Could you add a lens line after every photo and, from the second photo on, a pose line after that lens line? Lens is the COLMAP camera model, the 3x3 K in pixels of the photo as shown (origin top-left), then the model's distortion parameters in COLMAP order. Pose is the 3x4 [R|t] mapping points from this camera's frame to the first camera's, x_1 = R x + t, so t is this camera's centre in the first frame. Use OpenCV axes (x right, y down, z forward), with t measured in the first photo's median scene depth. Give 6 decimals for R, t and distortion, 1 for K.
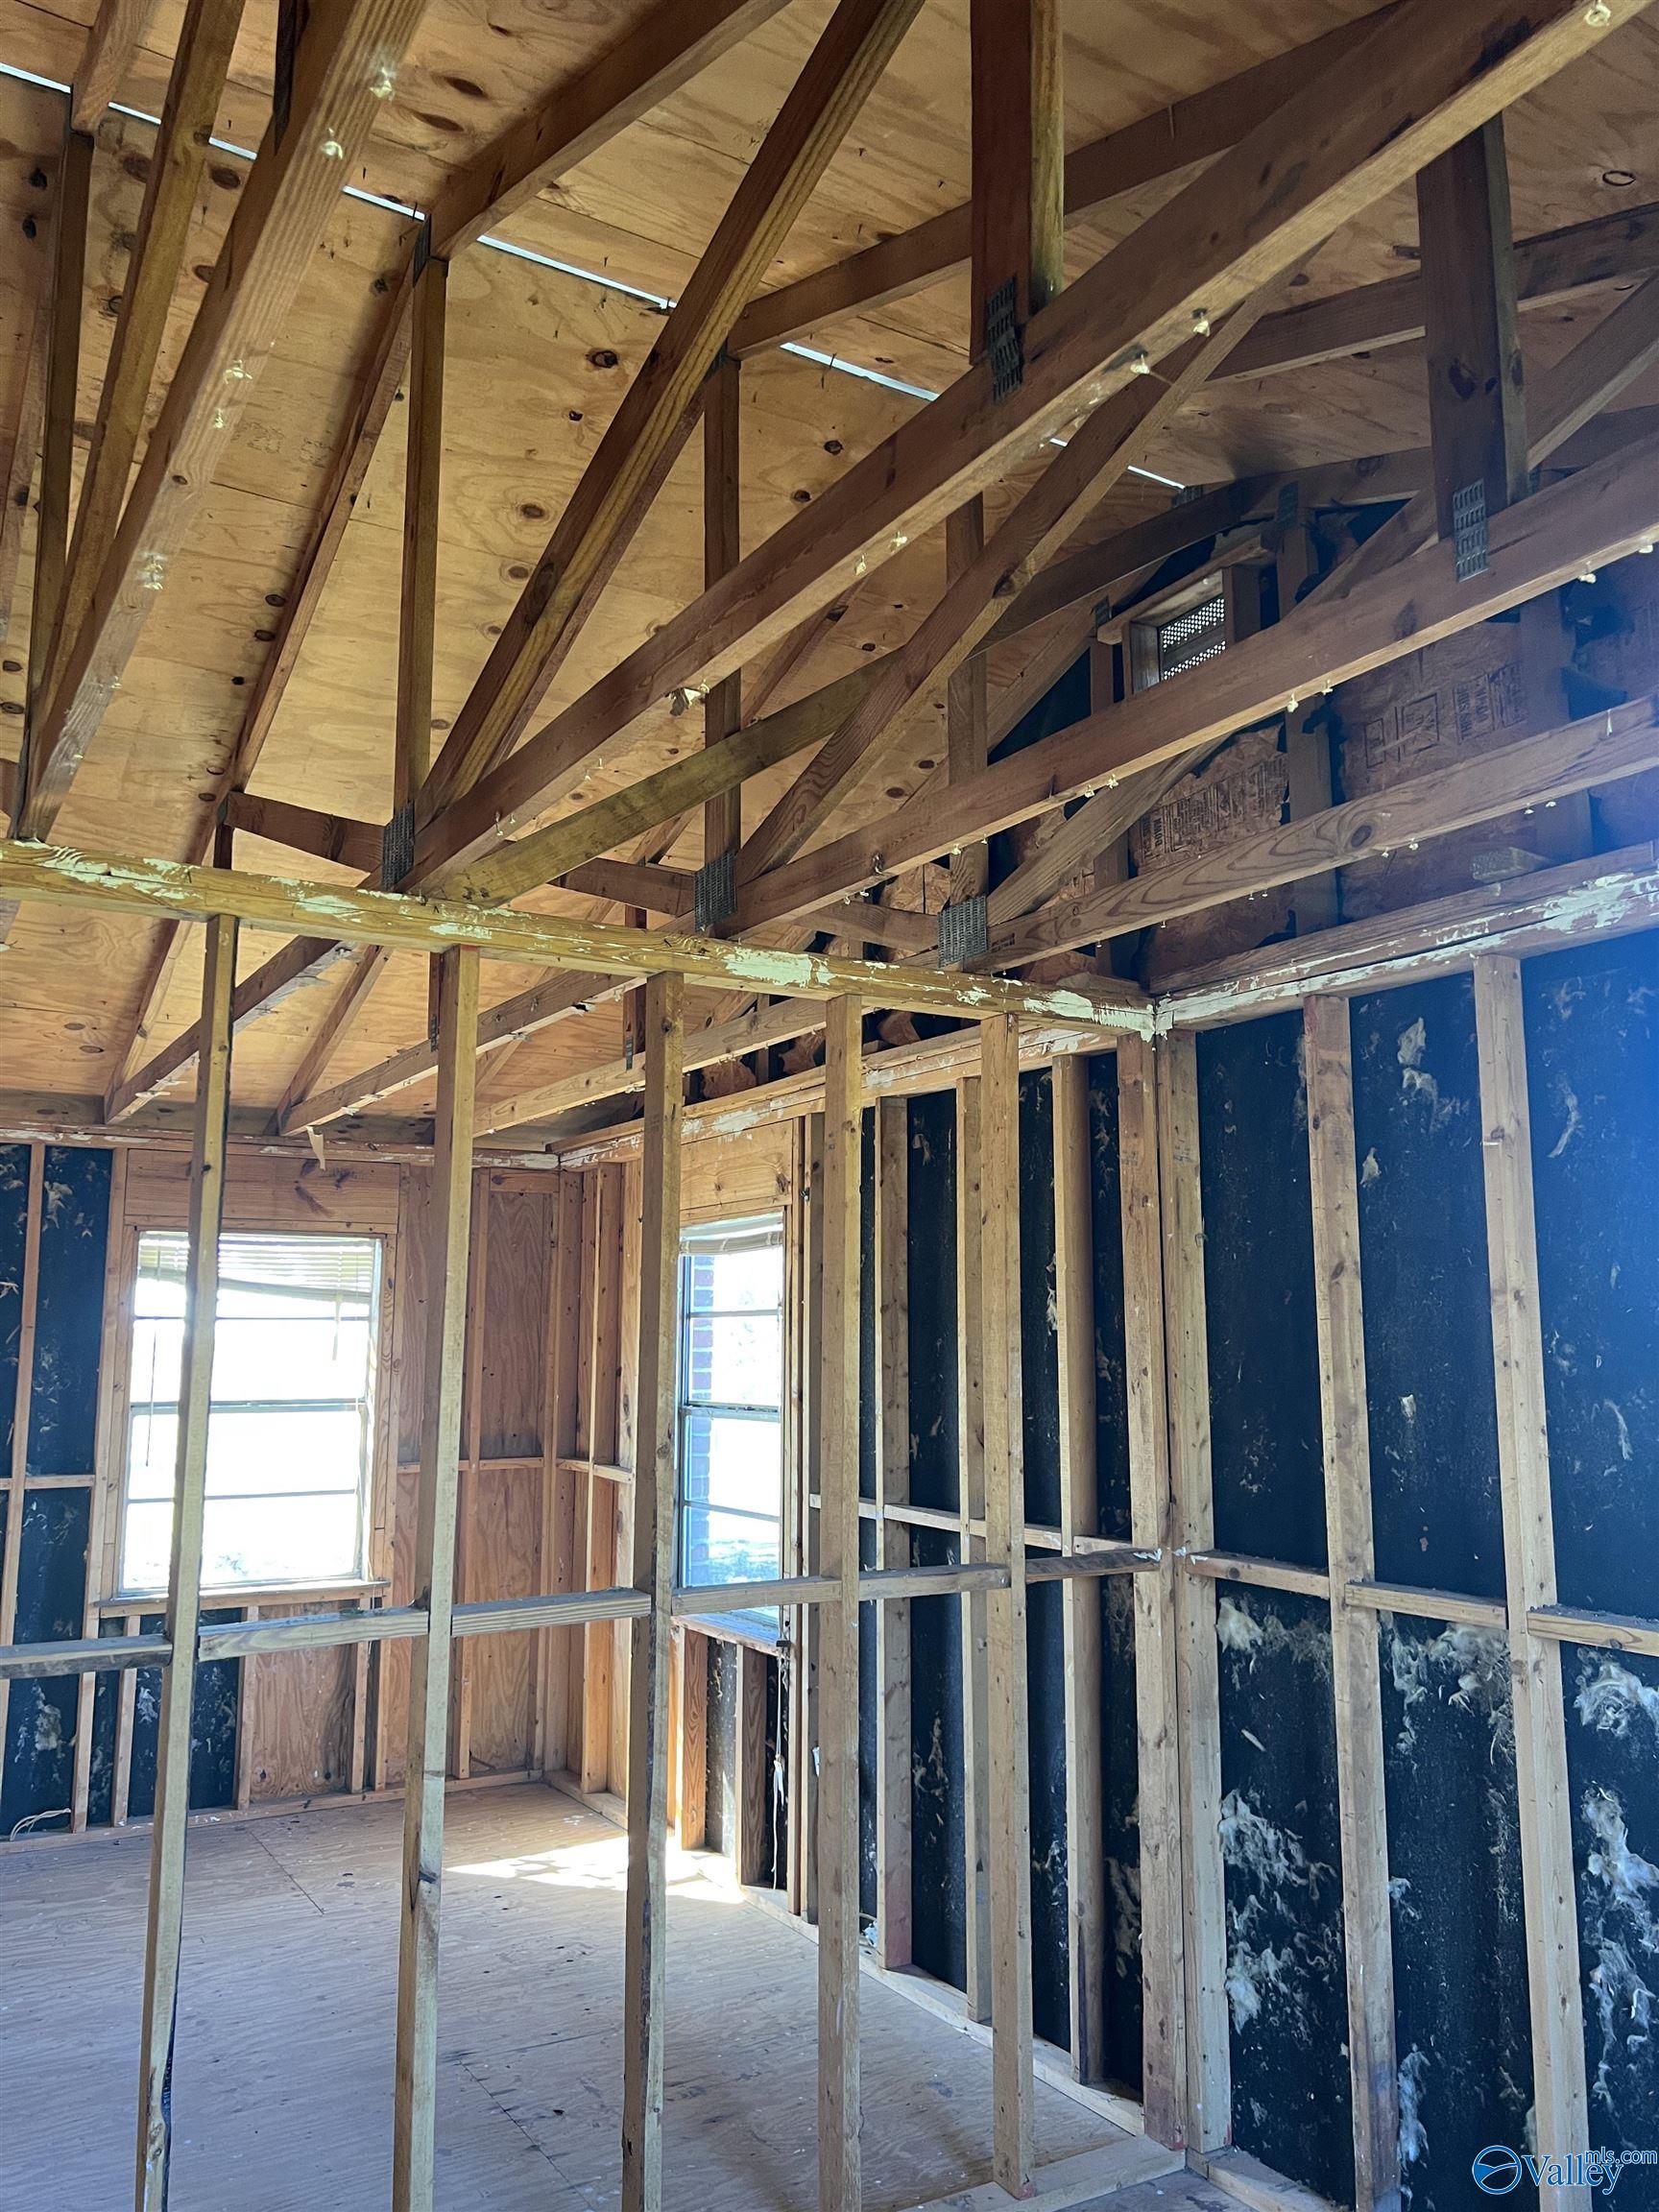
lens RADIAL K [[1687.2, 0, 817.6], [0, 1687.2, 1095.6], [0, 0, 1]] dist [0.060211, -0.048530]
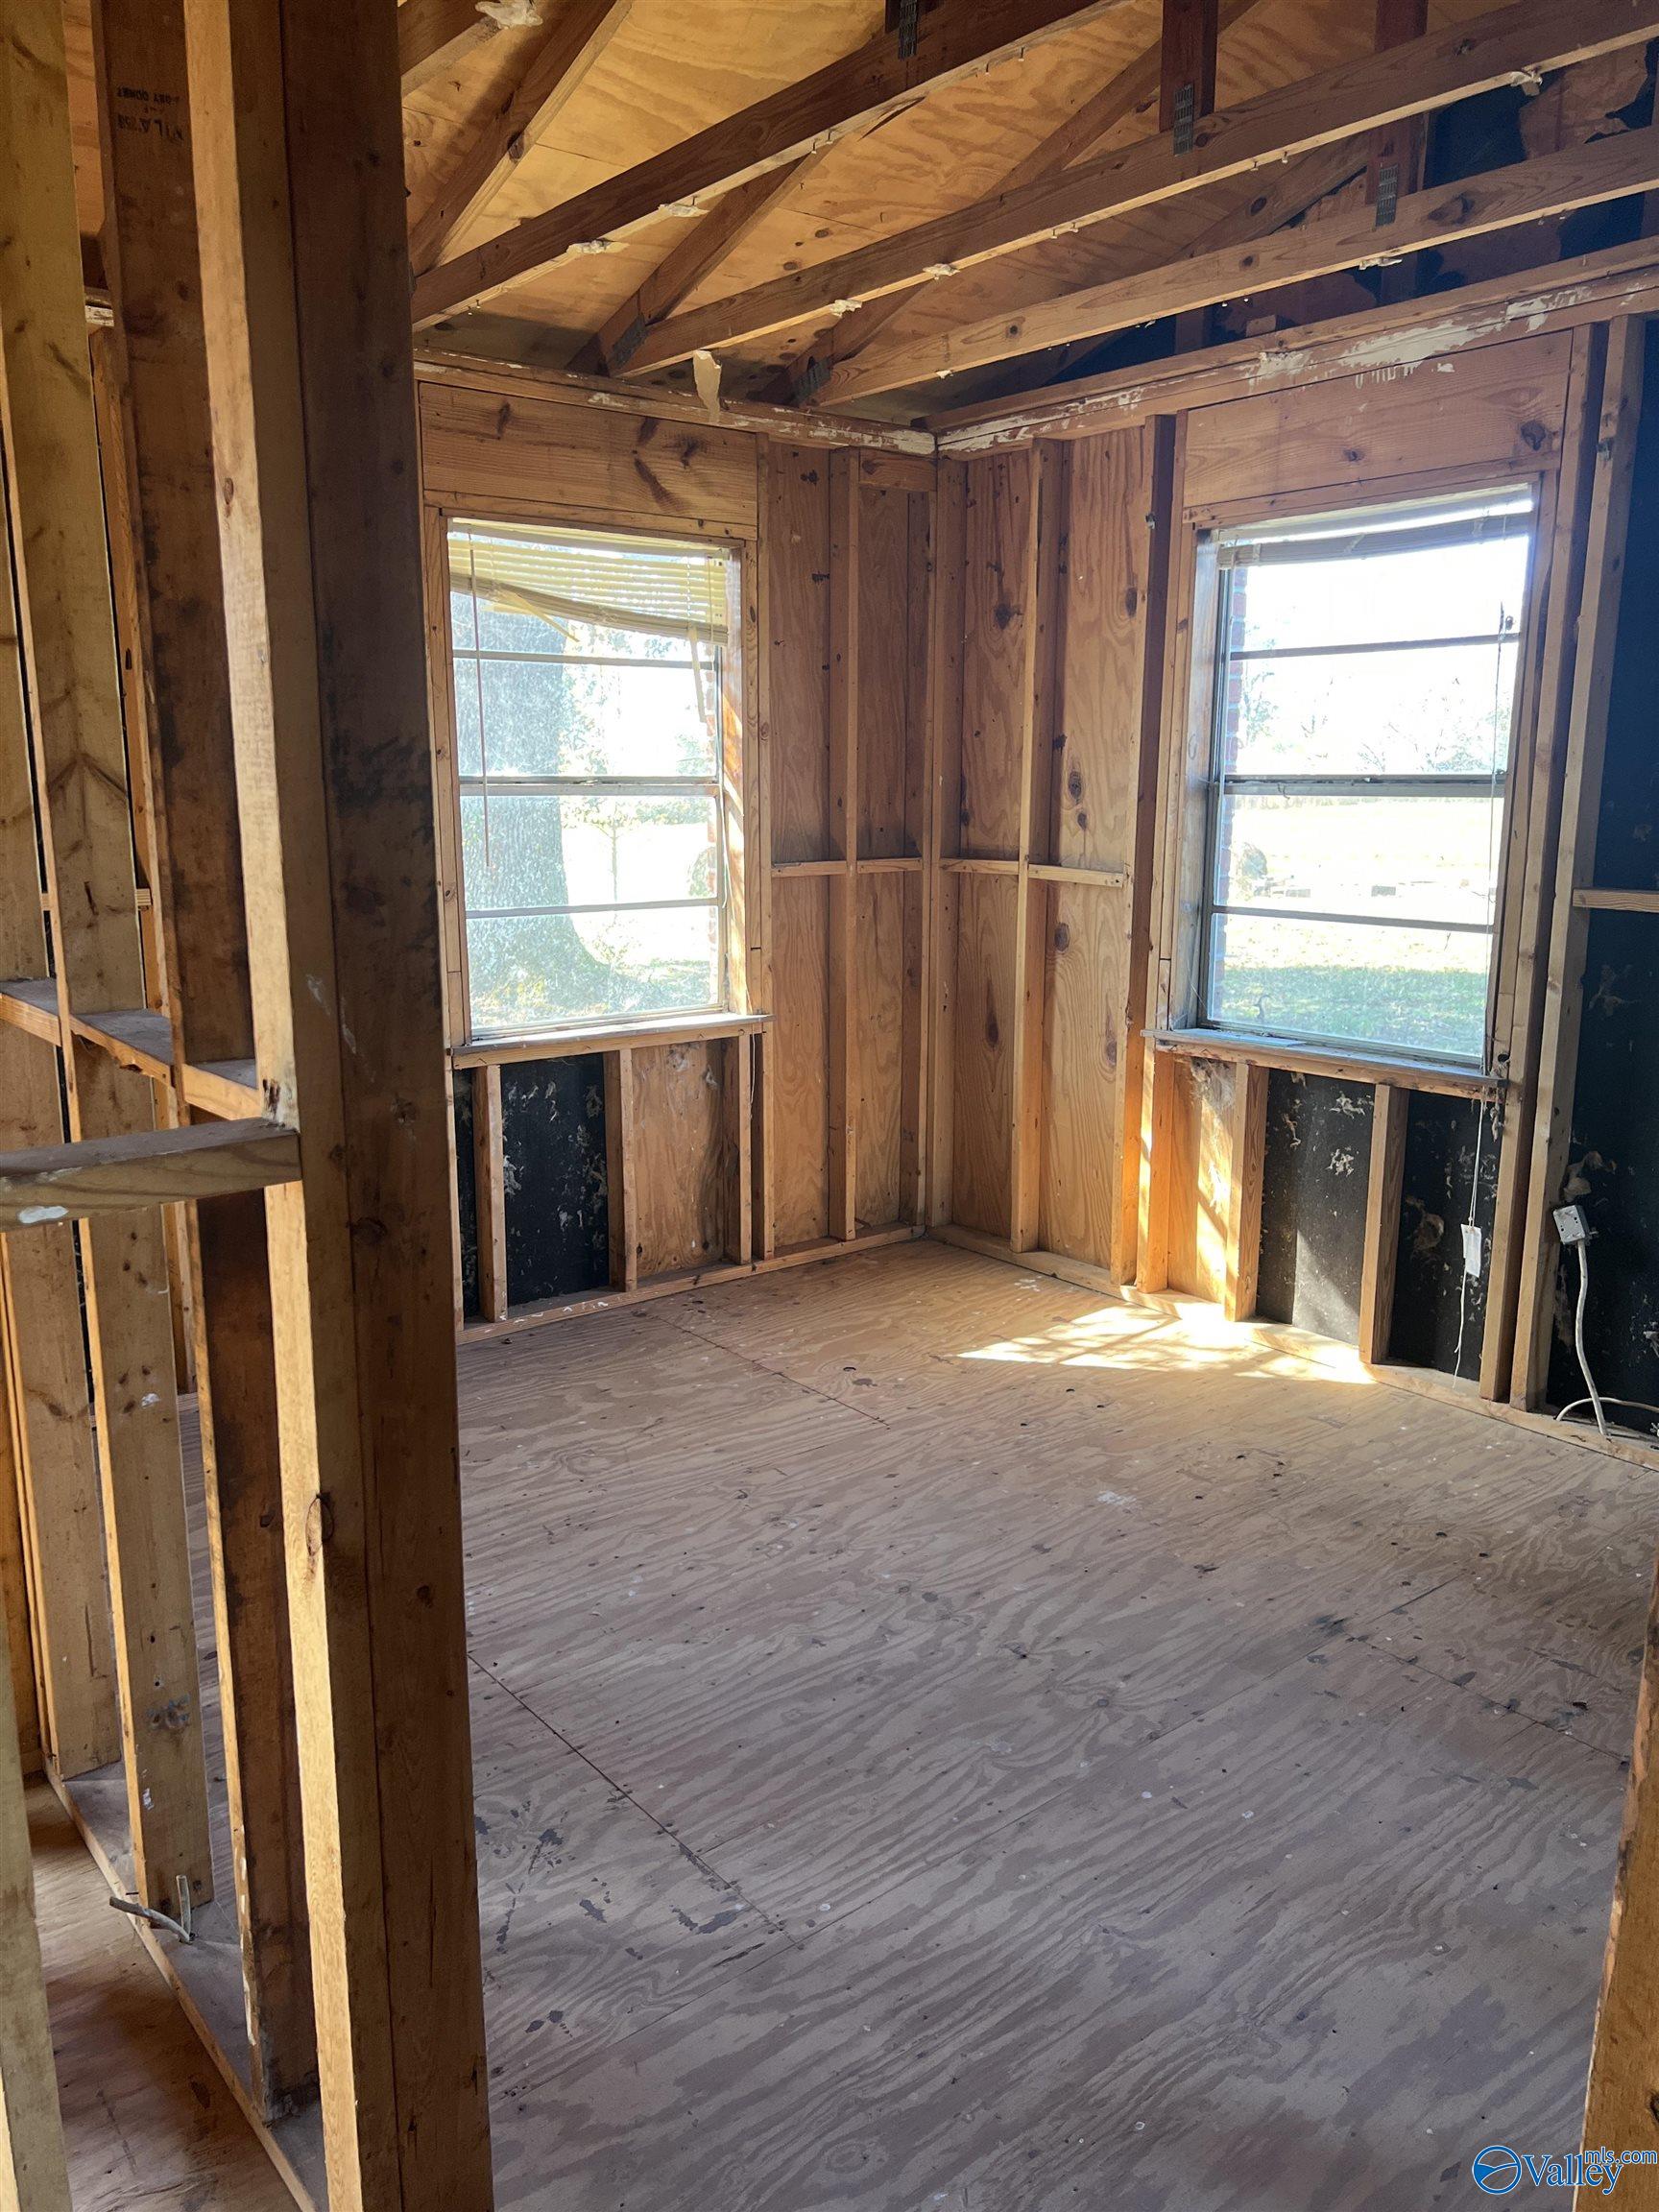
lens RADIAL K [[1687.2, 0, 852.8], [0, 1687.2, 1110.7], [0, 0, 1]] dist [0.060211, -0.048530]
pose [[0.988577, -0.033257, 0.147002, -0.462985], [-0.019263, 0.939472, 0.342084, 0.089229], [-0.149481, -0.341008, 0.928100, 0.375225]]
